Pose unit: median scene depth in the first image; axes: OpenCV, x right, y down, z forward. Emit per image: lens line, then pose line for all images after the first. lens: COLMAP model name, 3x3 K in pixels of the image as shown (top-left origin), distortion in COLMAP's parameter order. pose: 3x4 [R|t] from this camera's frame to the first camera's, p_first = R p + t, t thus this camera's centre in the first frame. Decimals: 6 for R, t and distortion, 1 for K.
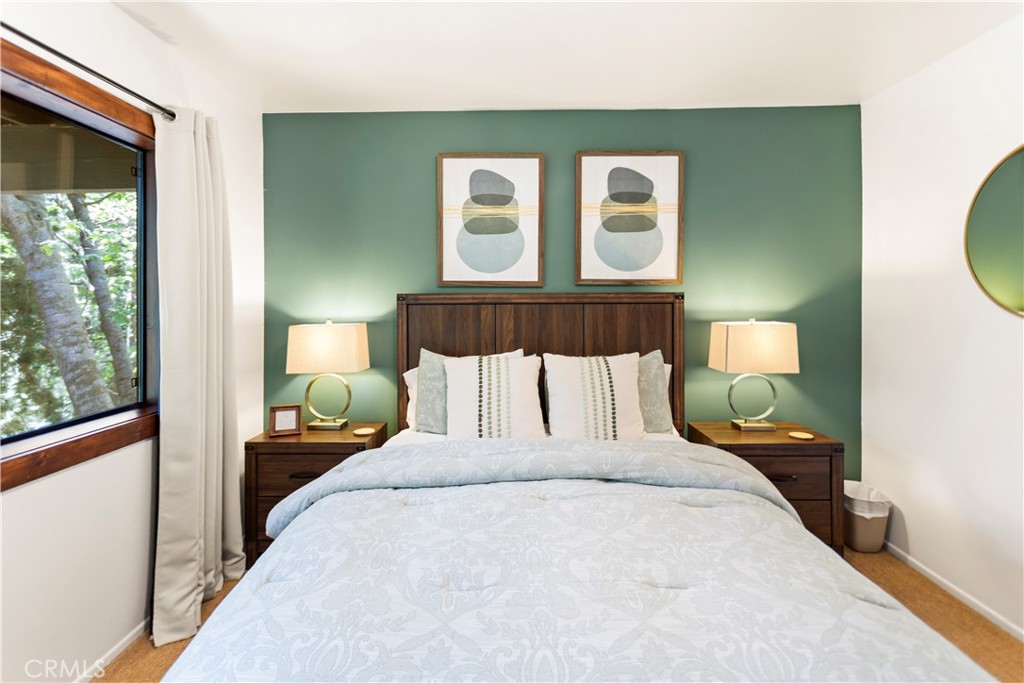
lens RADIAL K [[493.7, 0, 490.9], [0, 493.7, 303.7], [0, 0, 1]] dist [-0.001170, 0.000569]
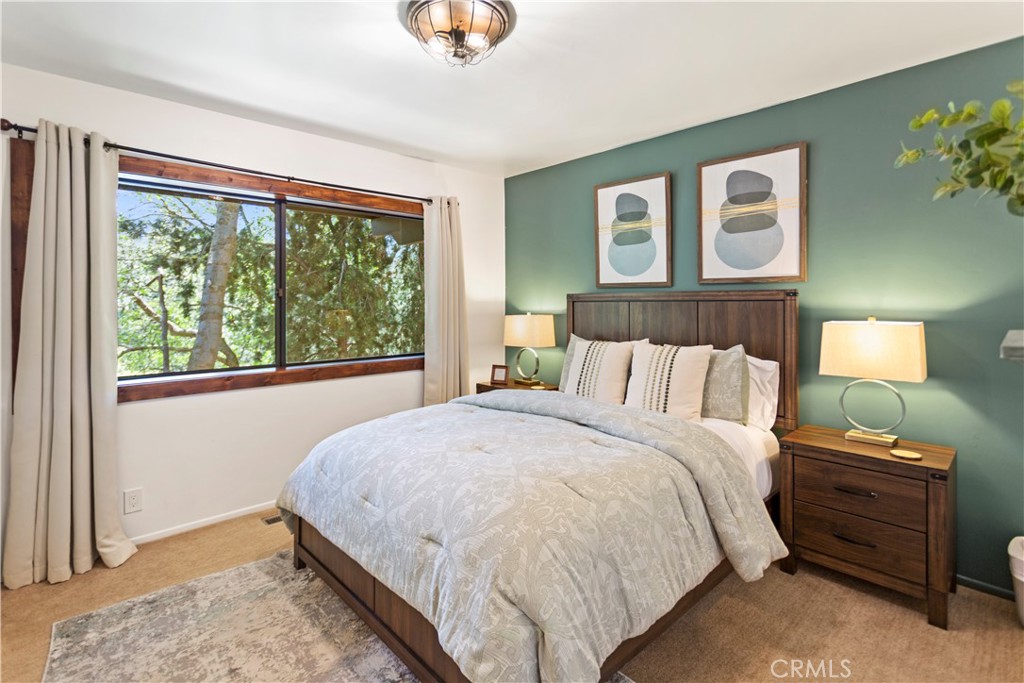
lens RADIAL K [[483.5, 0, 506.6], [0, 483.5, 317.4], [0, 0, 1]] dist [0.002182, 0.000789]
pose [[0.702334, 0.024139, -0.711438, 0.660198], [-0.003842, 0.999539, 0.030121, 0.005614], [0.711837, -0.018422, 0.702103, -0.075842]]
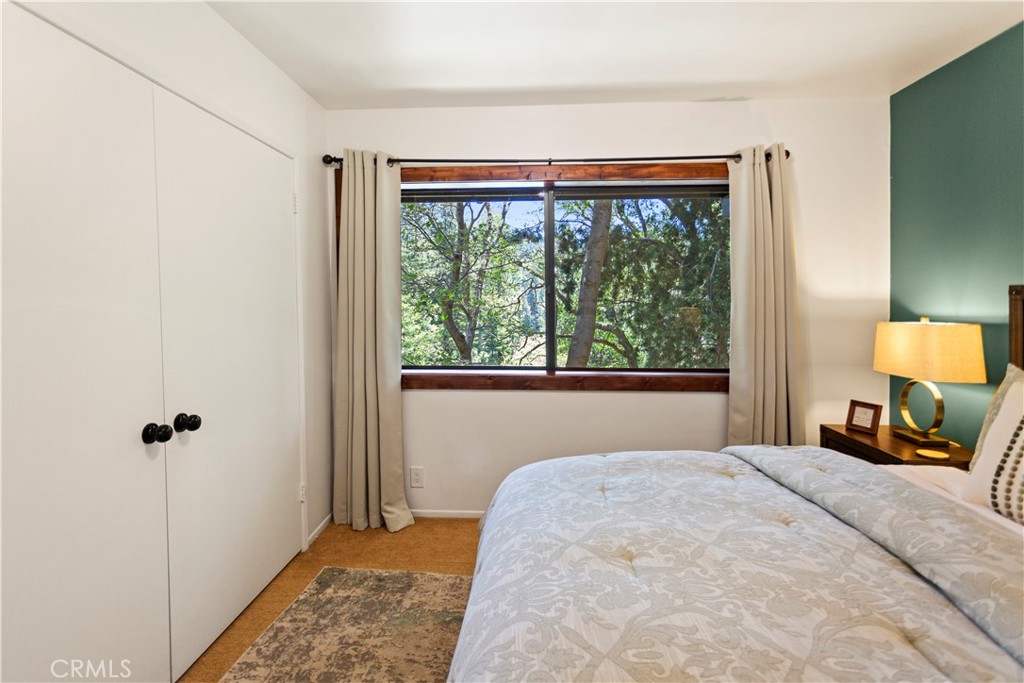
lens RADIAL K [[497.8, 0, 506.9], [0, 497.8, 319.0], [0, 0, 1]] dist [0.000752, 0.000904]
pose [[-0.024765, 0.046011, -0.998634, 0.548135], [-0.004259, 0.998926, 0.046130, -0.001697], [0.999684, 0.005396, -0.024543, 0.293550]]
